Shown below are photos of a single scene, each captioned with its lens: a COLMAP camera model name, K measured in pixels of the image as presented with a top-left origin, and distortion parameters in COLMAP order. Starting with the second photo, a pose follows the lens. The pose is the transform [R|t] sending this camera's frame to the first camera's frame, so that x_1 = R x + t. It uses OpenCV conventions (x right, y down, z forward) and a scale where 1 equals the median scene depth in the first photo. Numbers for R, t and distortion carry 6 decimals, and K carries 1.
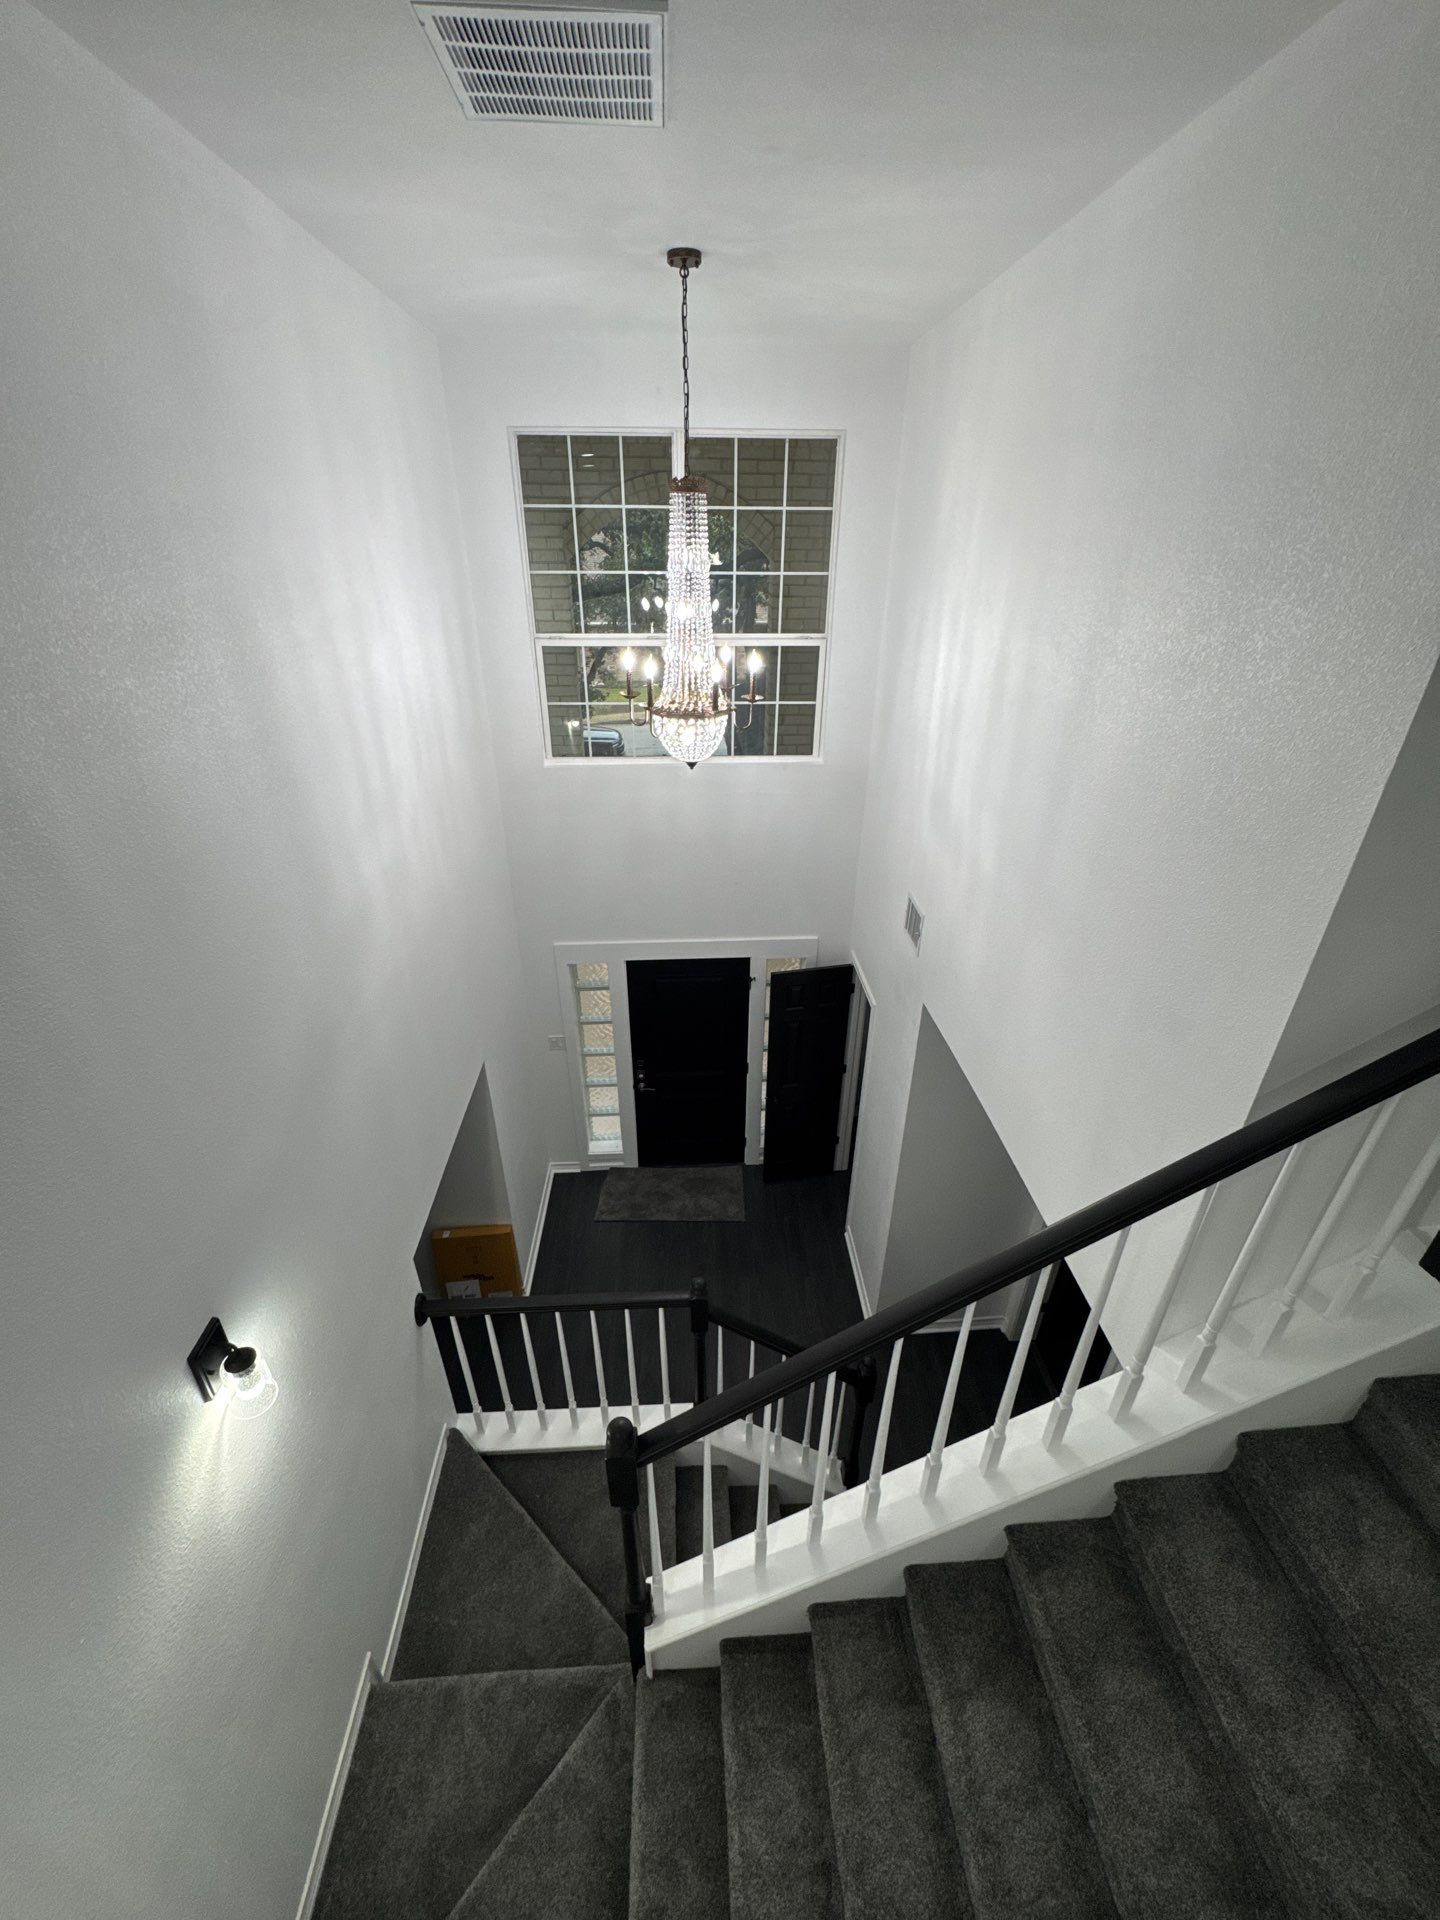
lens RADIAL K [[768.5, 0, 729.2], [0, 768.5, 954.6], [0, 0, 1]] dist [-0.003514, -0.000330]
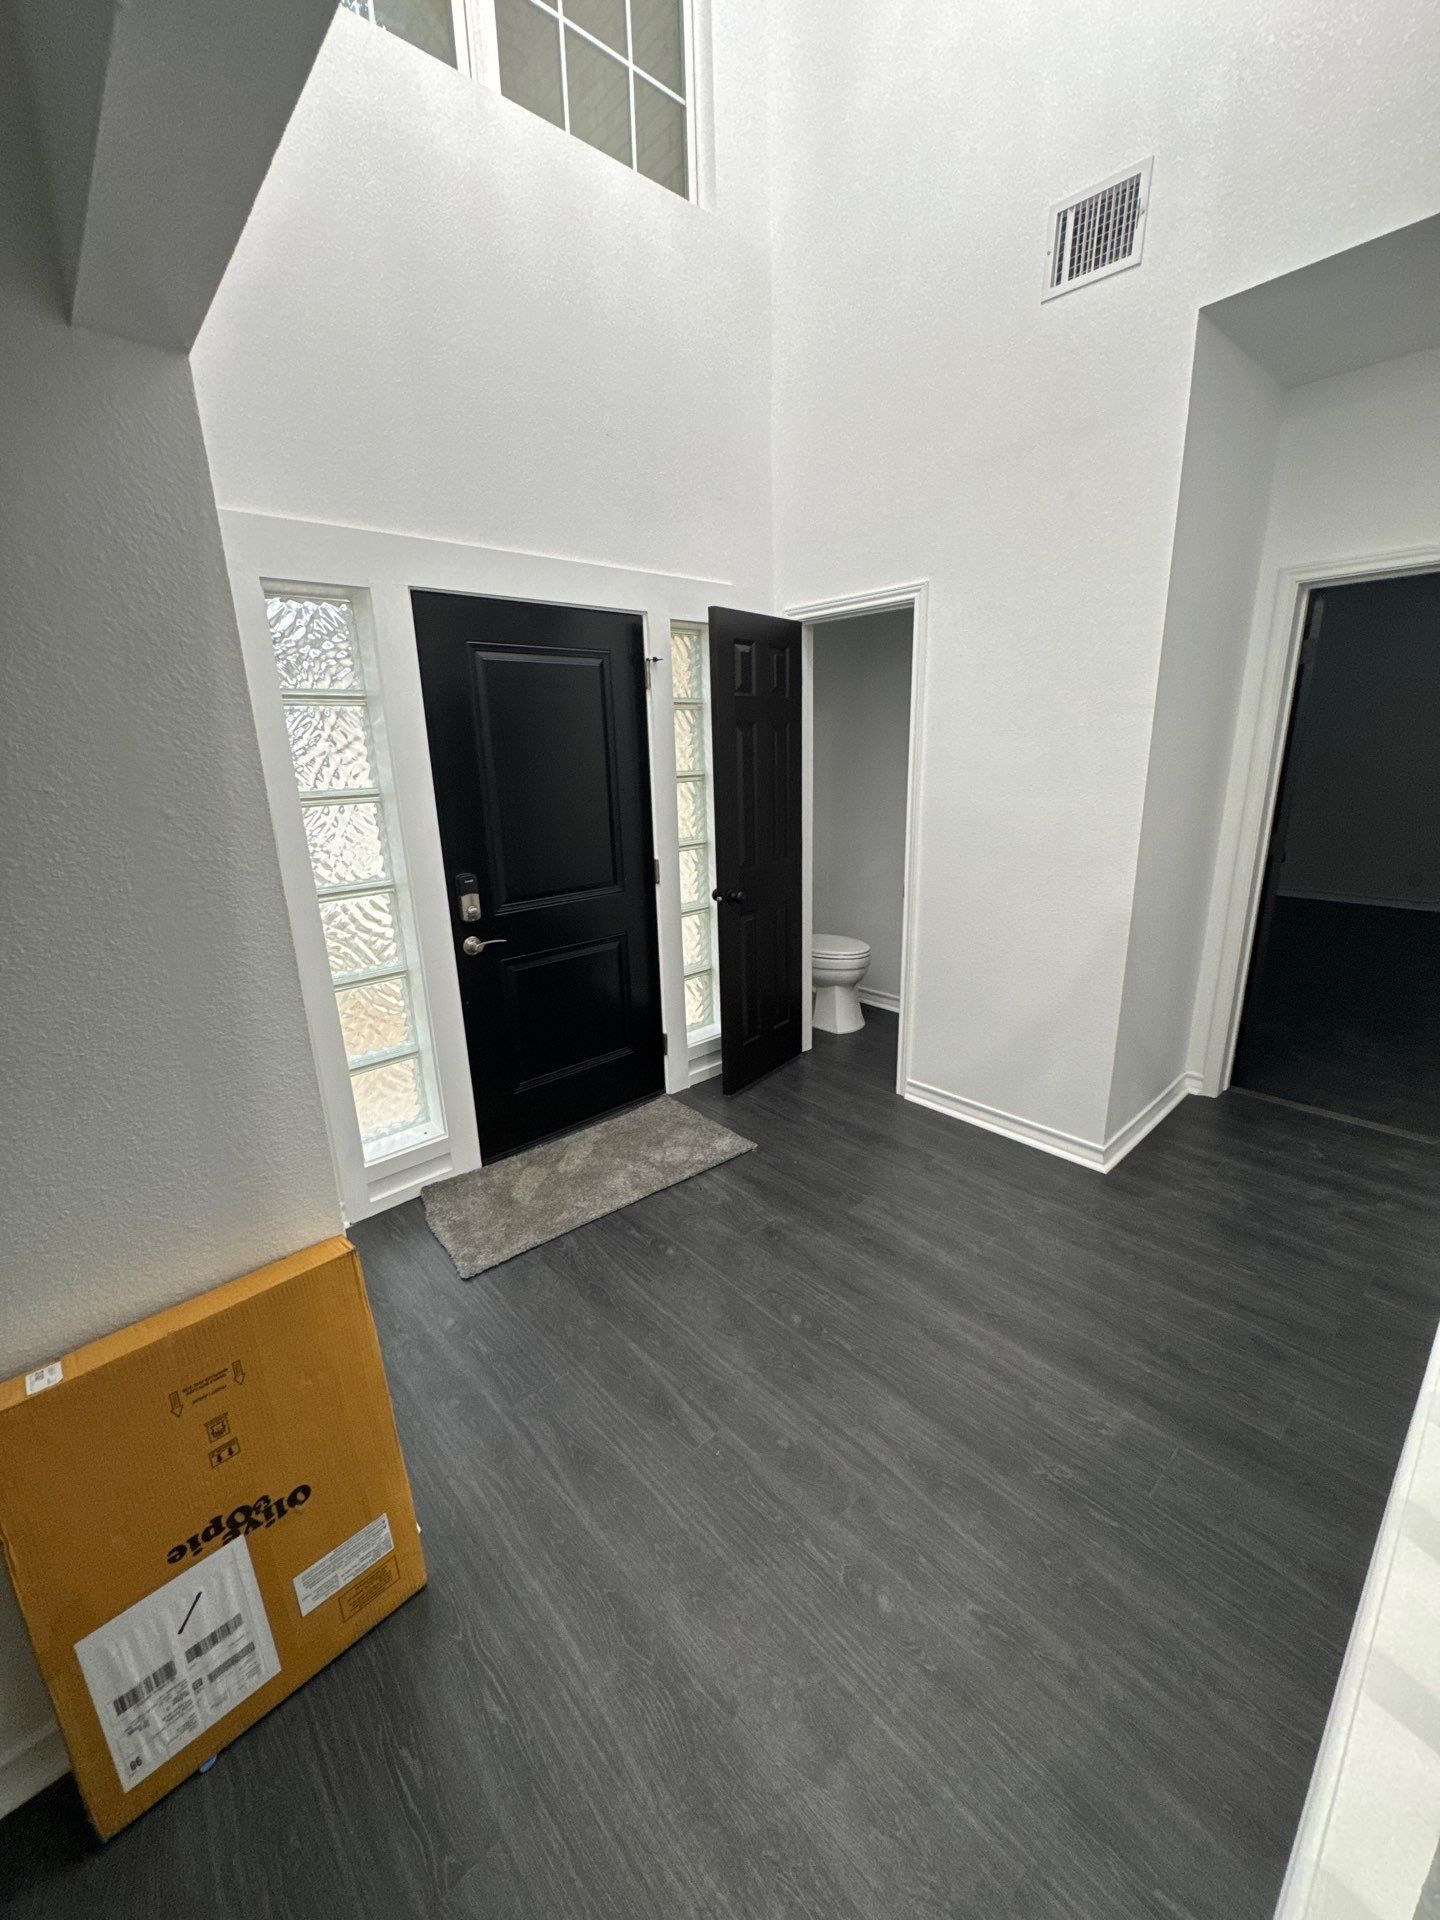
lens RADIAL K [[768.5, 0, 718.4], [0, 768.5, 959.2], [0, 0, 1]] dist [-0.003514, -0.000330]
pose [[0.773878, -0.197845, 0.601640, -0.273268], [0.340083, 0.931194, -0.131227, 0.289136], [-0.534281, 0.306161, 0.787914, 0.582771]]
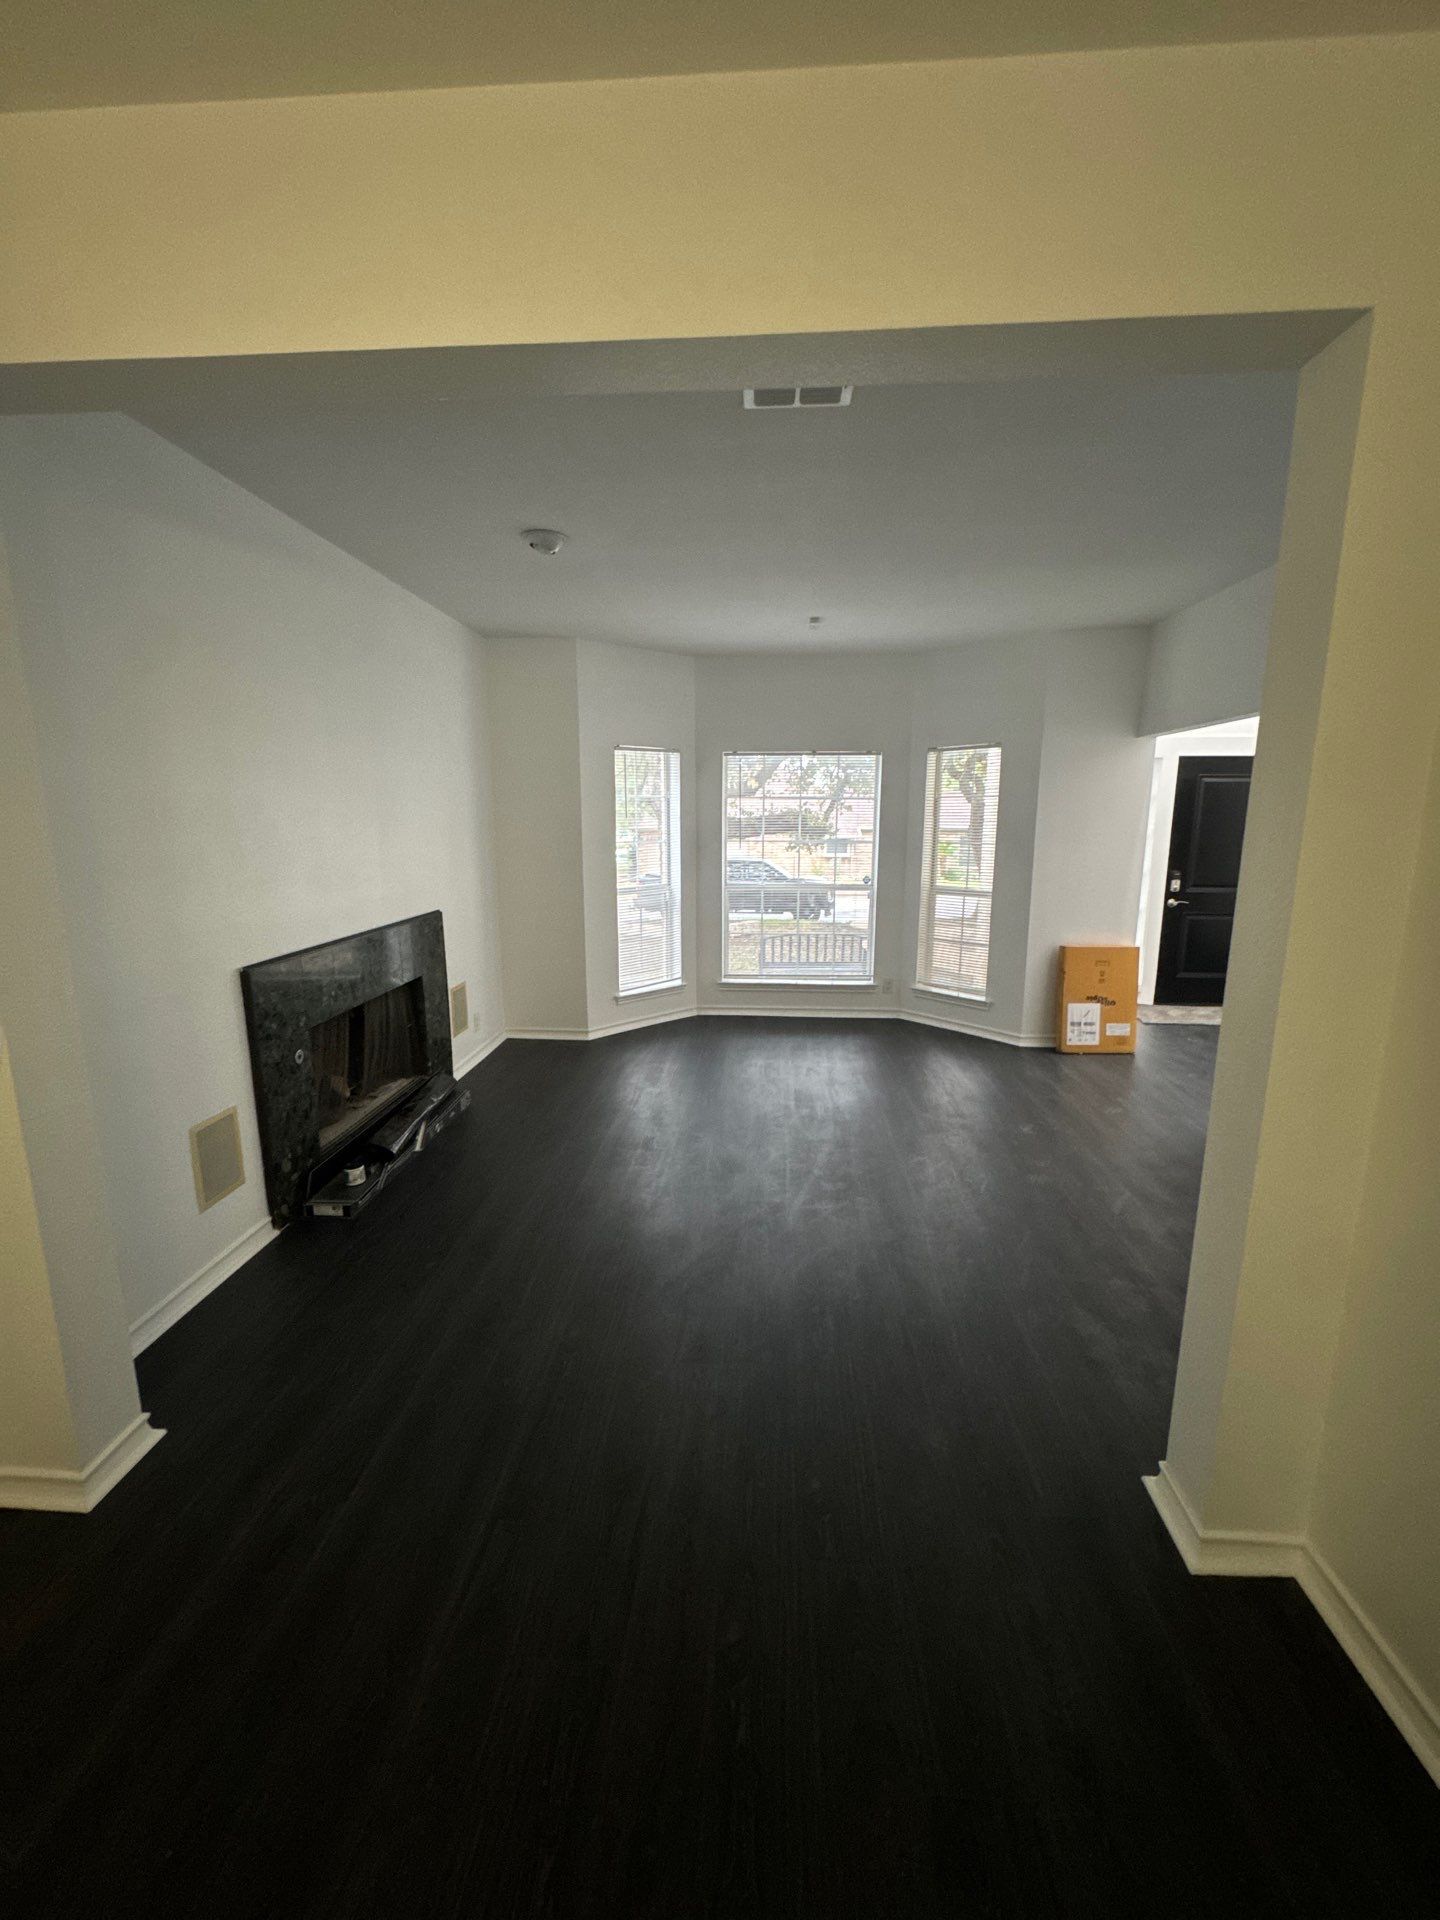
lens RADIAL K [[768.5, 0, 719.0], [0, 768.5, 955.4], [0, 0, 1]] dist [-0.003514, -0.000330]
pose [[0.993158, 0.011732, -0.116191, -0.596980], [-0.048987, 0.945027, -0.323302, 0.603924], [0.106011, 0.326782, 0.939135, 0.002115]]
